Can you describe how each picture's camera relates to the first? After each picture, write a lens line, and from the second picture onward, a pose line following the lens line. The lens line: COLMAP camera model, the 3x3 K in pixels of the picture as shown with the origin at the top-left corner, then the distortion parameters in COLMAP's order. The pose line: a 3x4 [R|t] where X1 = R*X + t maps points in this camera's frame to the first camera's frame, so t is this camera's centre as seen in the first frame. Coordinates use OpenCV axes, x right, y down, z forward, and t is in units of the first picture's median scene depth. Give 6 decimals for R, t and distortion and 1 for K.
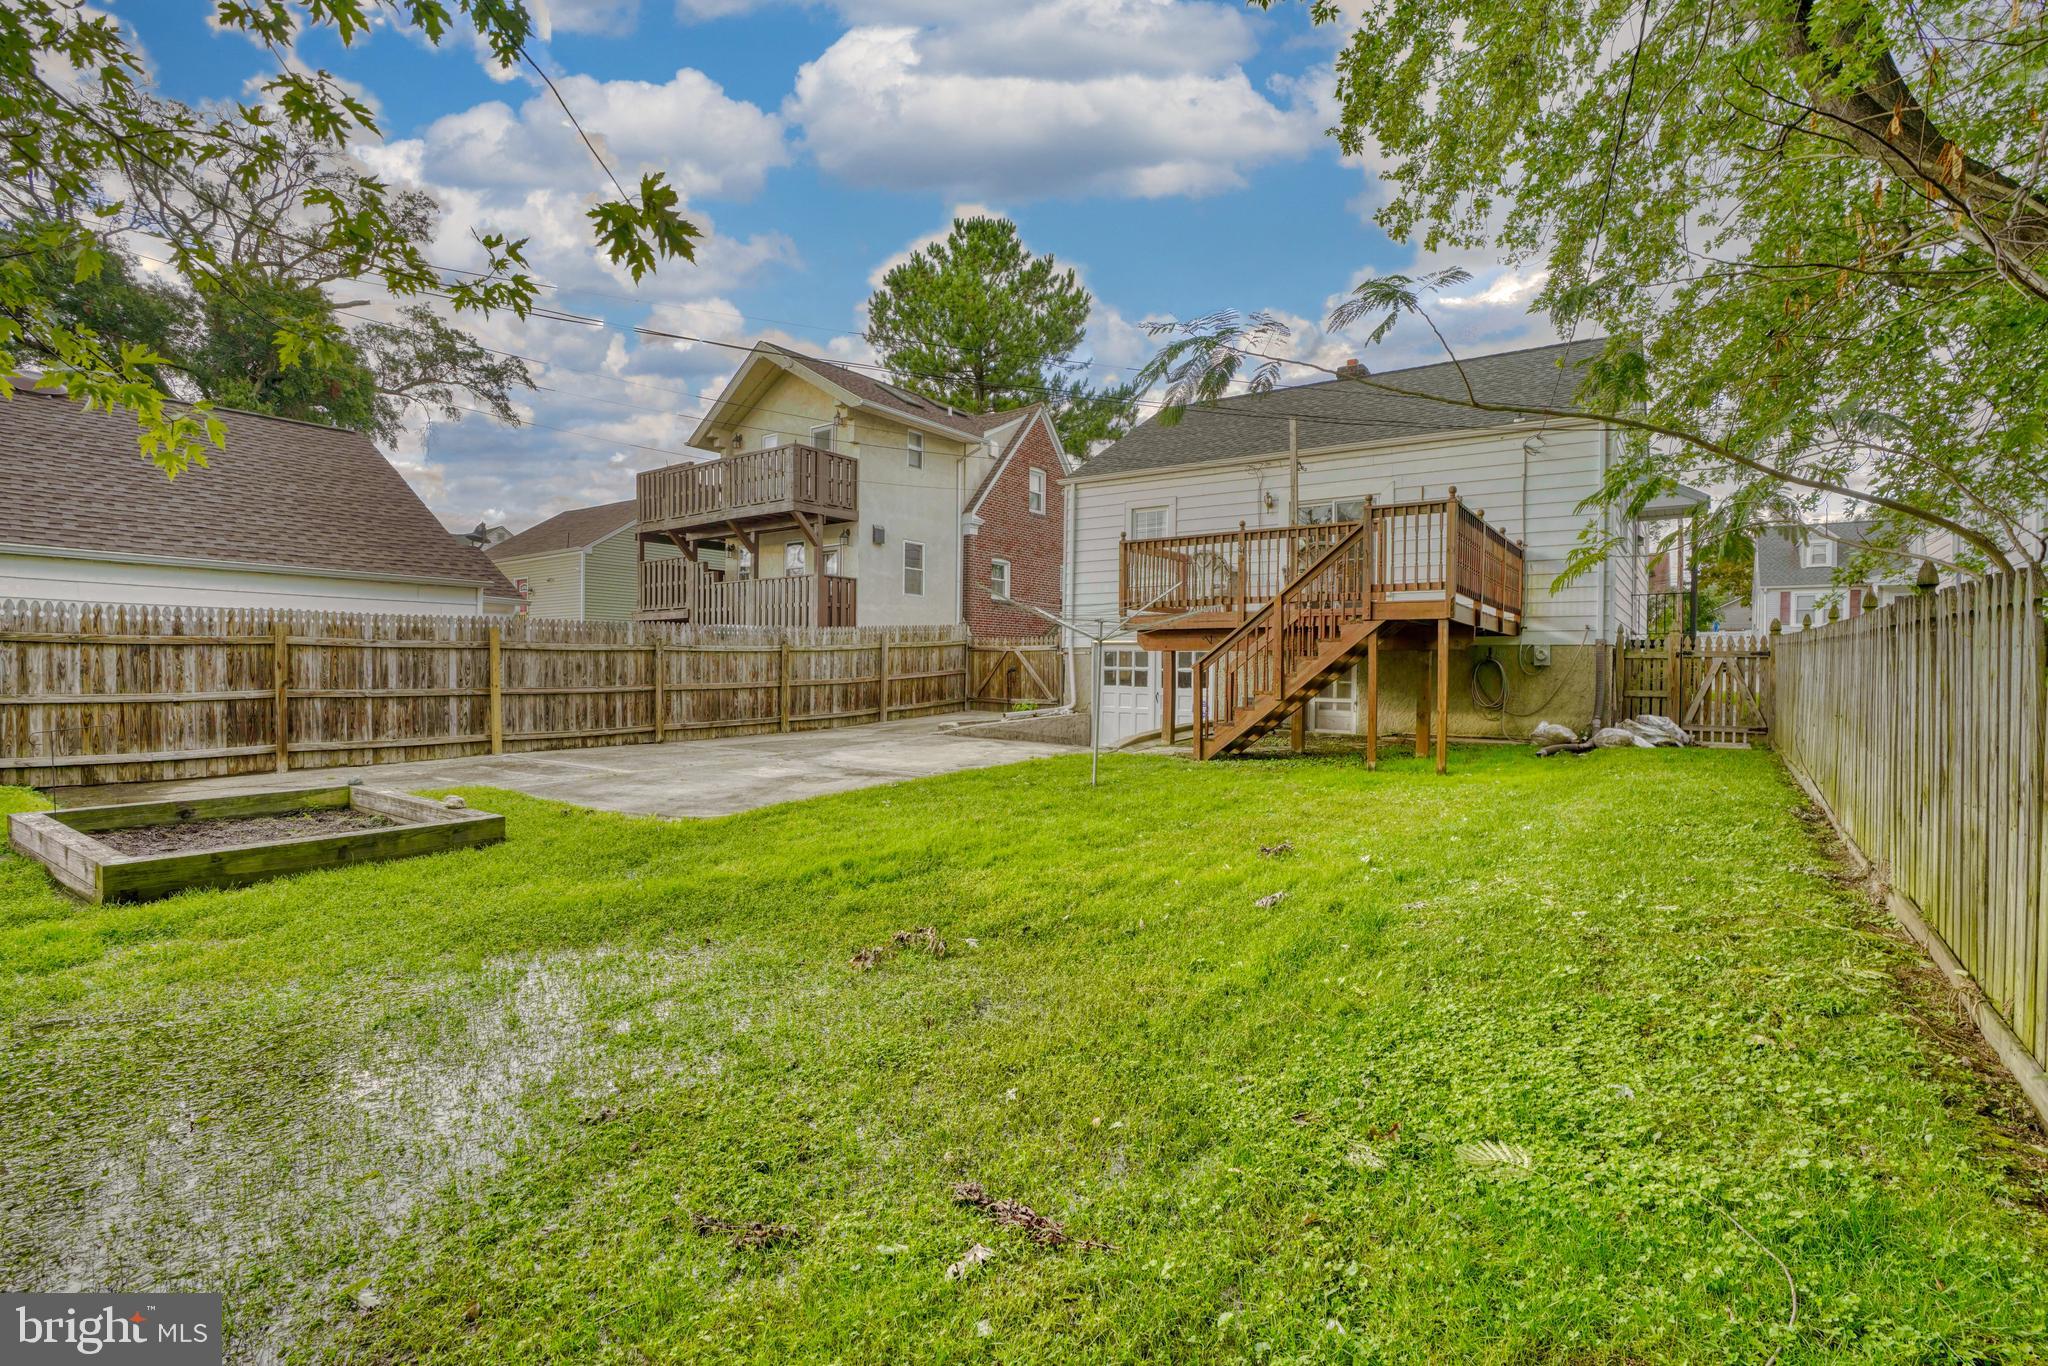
lens RADIAL K [[967.2, 0, 1025.9], [0, 967.2, 675.0], [0, 0, 1]] dist [-0.061850, 0.021220]
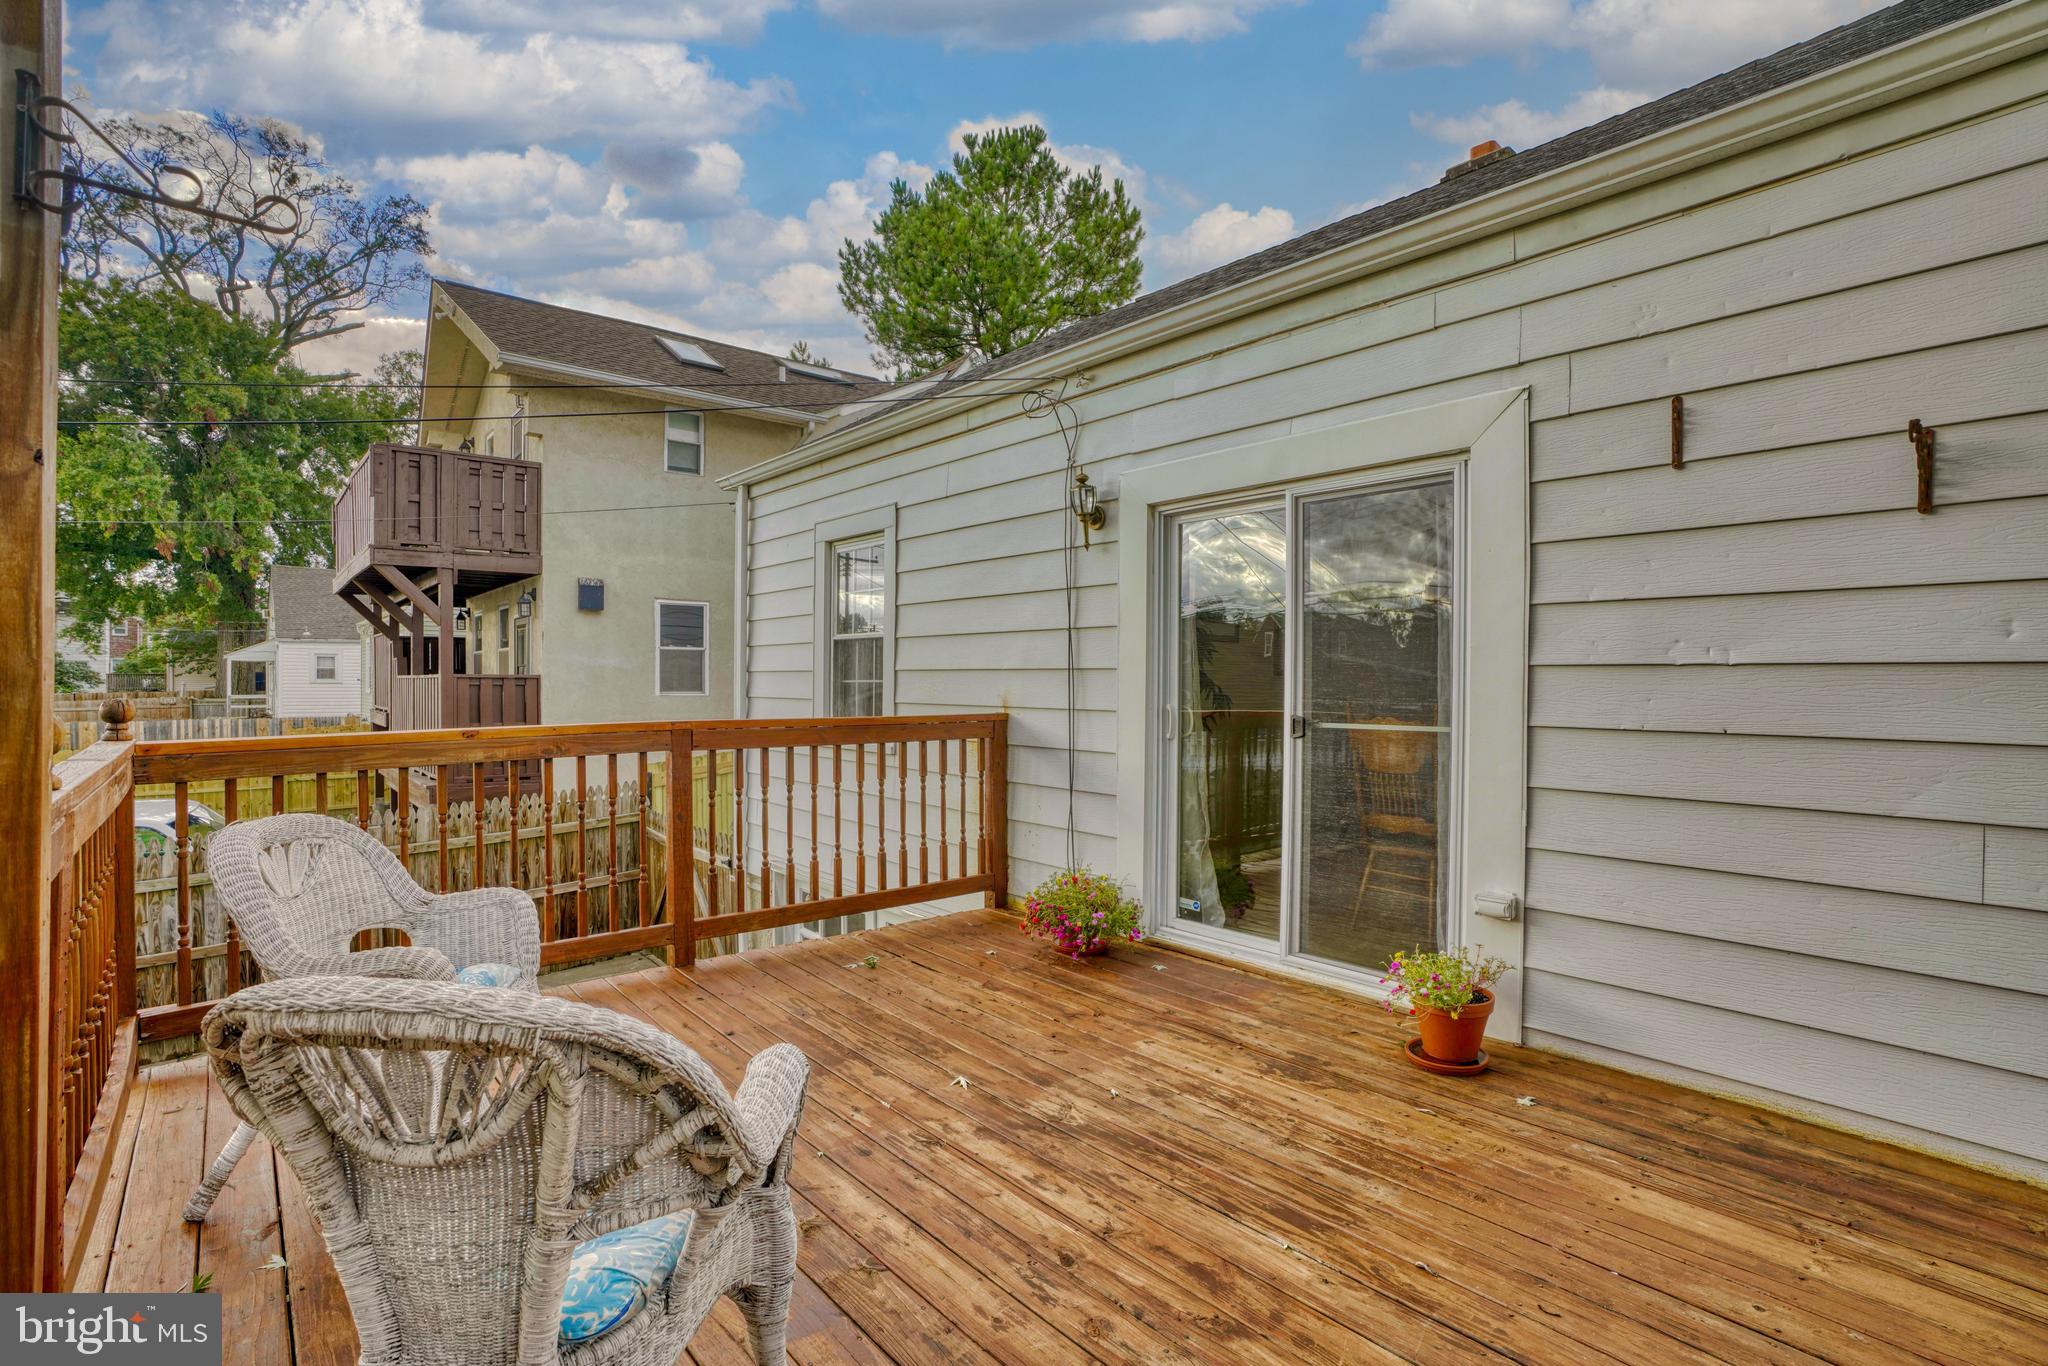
lens RADIAL K [[967.2, 0, 1027.3], [0, 967.2, 679.1], [0, 0, 1]] dist [-0.061850, 0.021220]
pose [[0.973681, -0.007711, -0.227784, 0.135043], [0.006158, 0.999953, -0.007531, -0.053937], [0.227831, 0.005930, 0.973683, 0.304968]]
